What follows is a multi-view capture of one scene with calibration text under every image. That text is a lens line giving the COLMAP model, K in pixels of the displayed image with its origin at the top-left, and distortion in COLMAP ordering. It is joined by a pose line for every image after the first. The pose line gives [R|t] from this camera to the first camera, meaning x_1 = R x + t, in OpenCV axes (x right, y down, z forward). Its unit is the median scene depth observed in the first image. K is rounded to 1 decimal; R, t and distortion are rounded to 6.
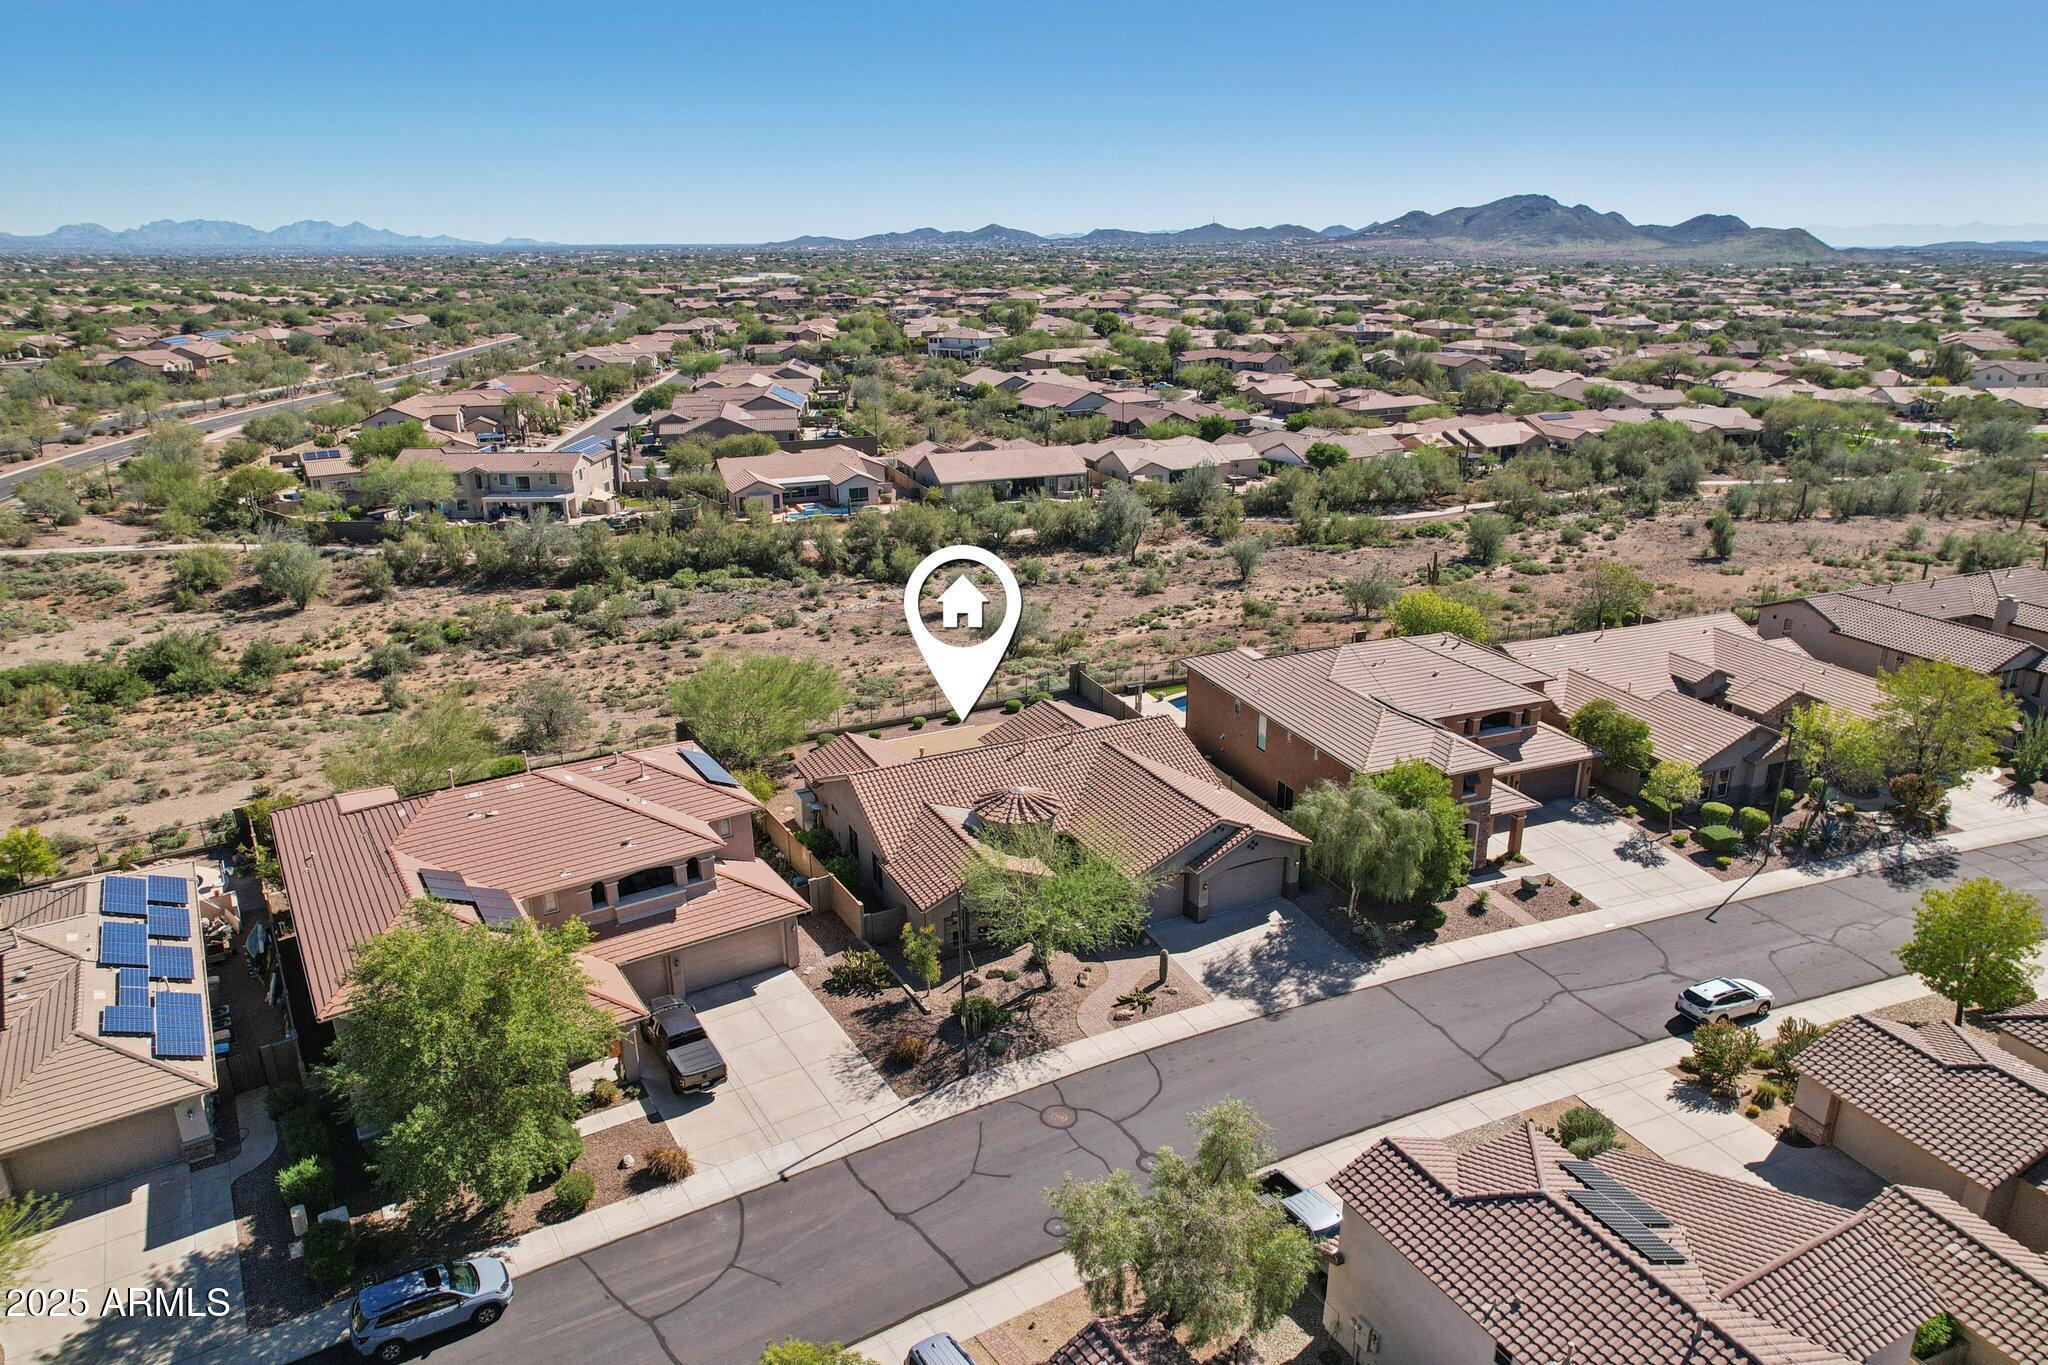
lens RADIAL K [[1313.6, 0, 1031.9], [0, 1313.6, 680.3], [0, 0, 1]] dist [-0.079896, 0.068852]
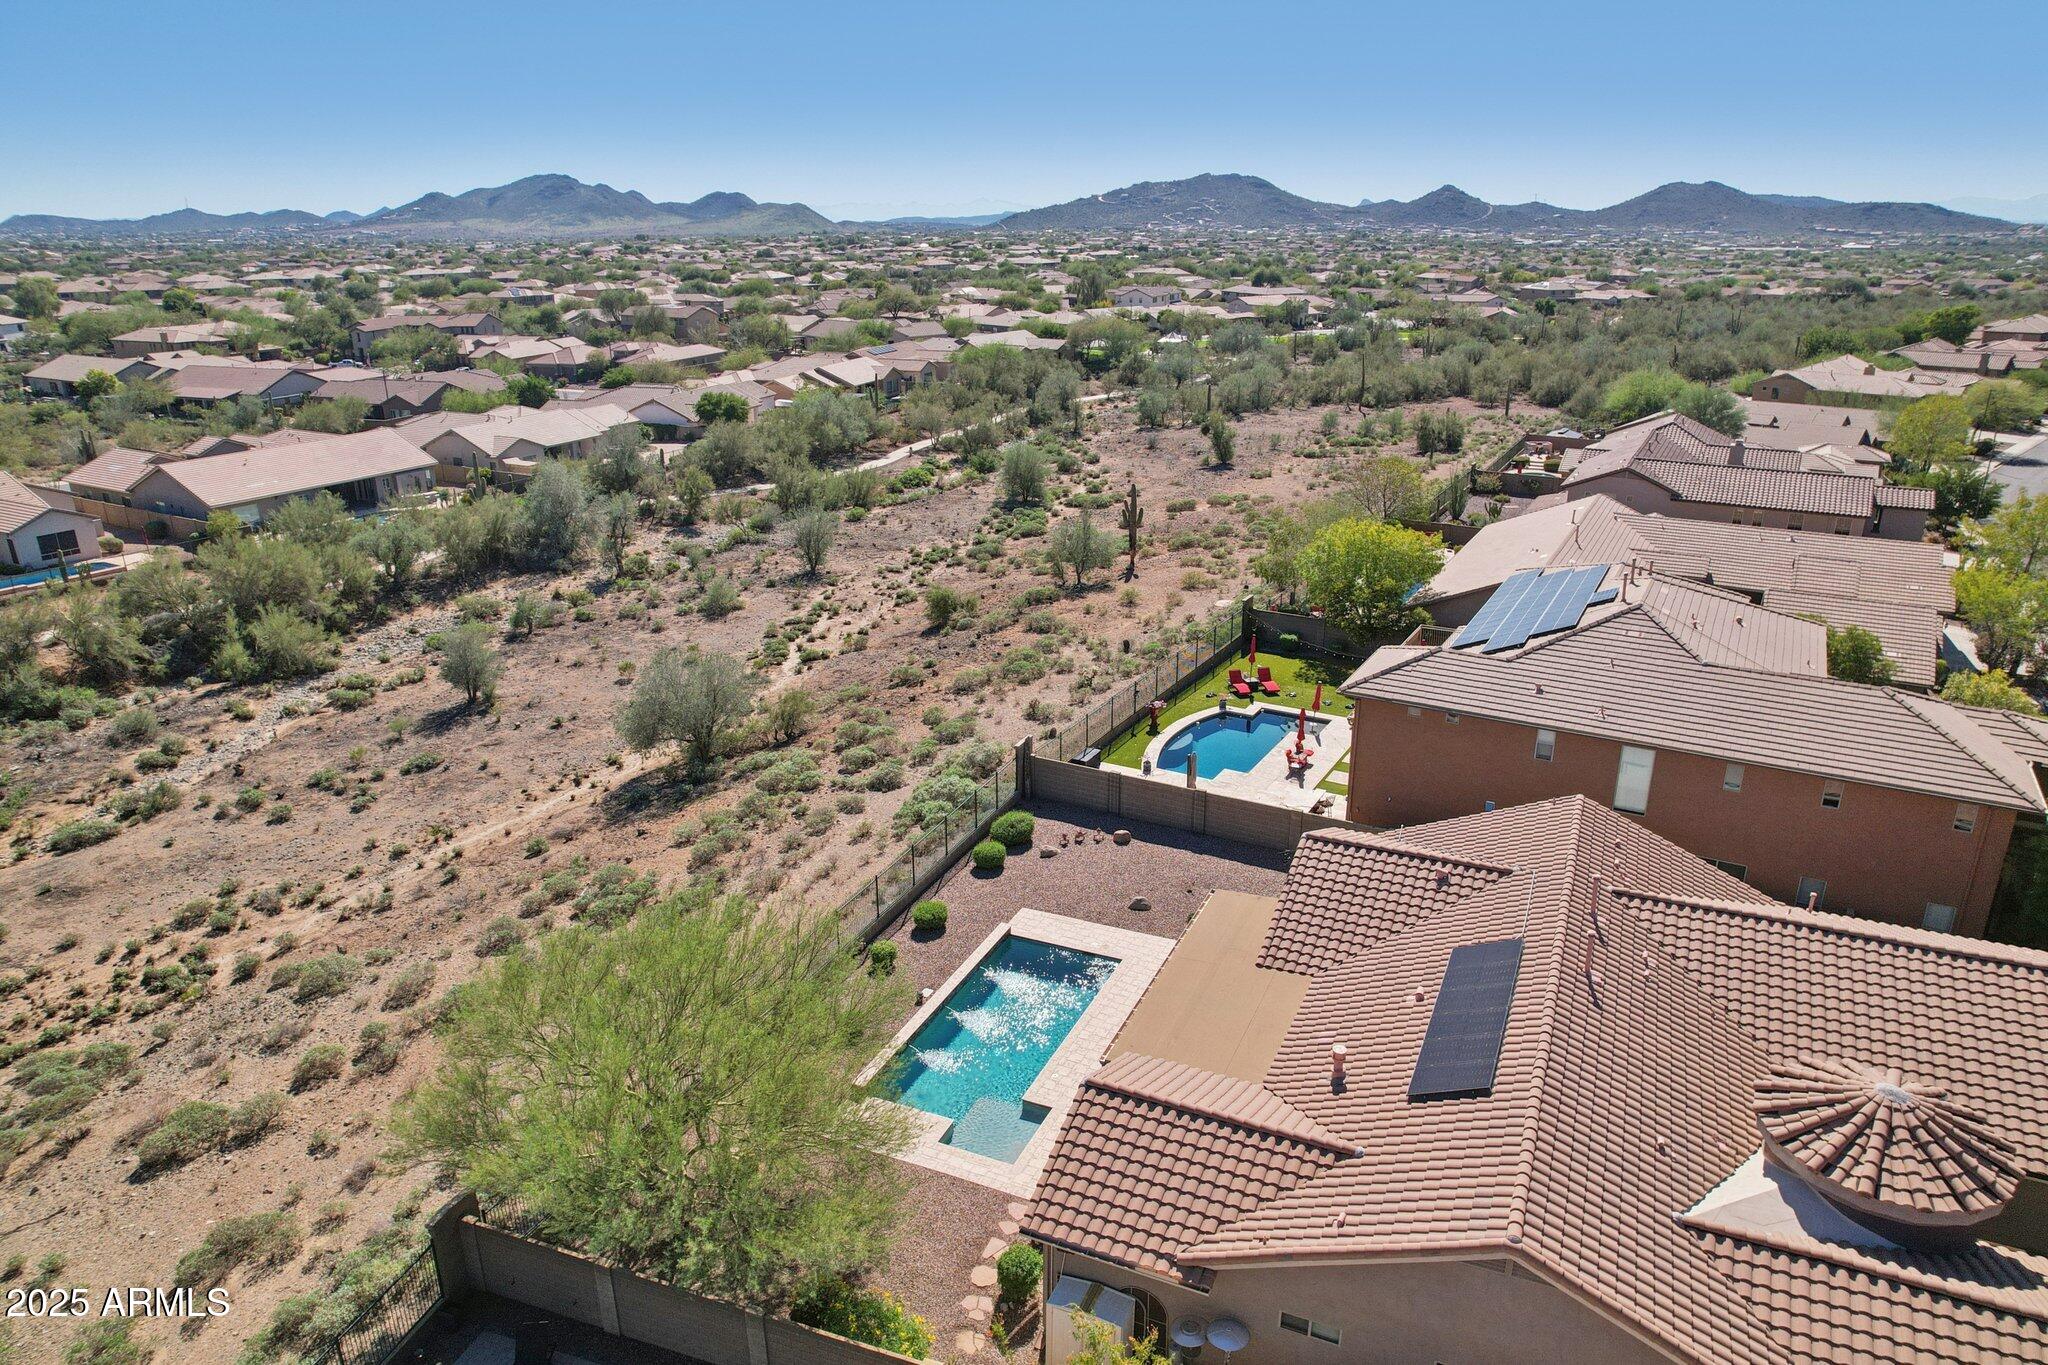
lens RADIAL K [[1313.6, 0, 1031.9], [0, 1313.6, 680.3], [0, 0, 1]] dist [-0.079896, 0.068852]
pose [[0.774919, -0.213643, 0.594859, -0.178368], [0.205796, 0.975142, 0.082132, -0.052371], [-0.597619, 0.058774, 0.799623, 0.369714]]
